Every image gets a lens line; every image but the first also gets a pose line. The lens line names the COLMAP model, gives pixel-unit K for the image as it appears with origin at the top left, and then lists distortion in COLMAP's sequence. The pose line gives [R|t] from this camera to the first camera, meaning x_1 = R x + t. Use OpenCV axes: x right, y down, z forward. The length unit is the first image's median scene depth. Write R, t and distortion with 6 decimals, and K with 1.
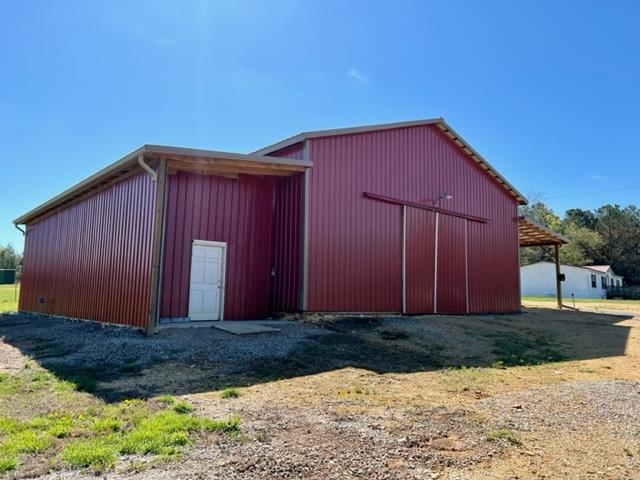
lens RADIAL K [[475.7, 0, 319.5], [0, 475.7, 237.7], [0, 0, 1]] dist [0.039369, -0.050715]
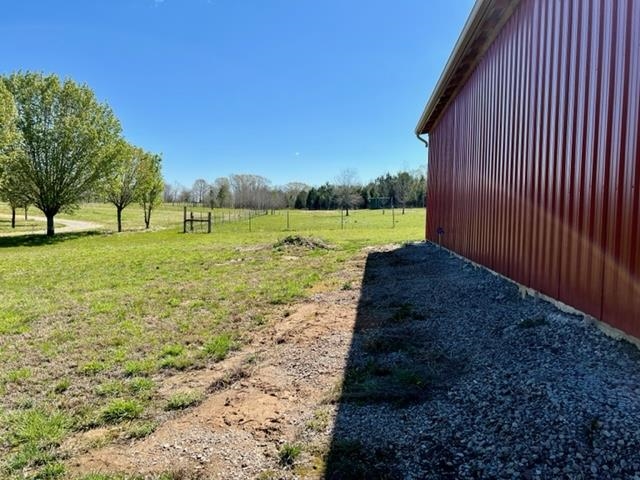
lens RADIAL K [[475.7, 0, 319.5], [0, 475.7, 237.7], [0, 0, 1]] dist [0.039369, -0.050715]
pose [[0.666988, 0.025572, -0.744629, -0.273118], [0.098256, 0.987664, 0.121929, 0.060966], [0.738561, -0.154489, 0.656247, 0.637559]]
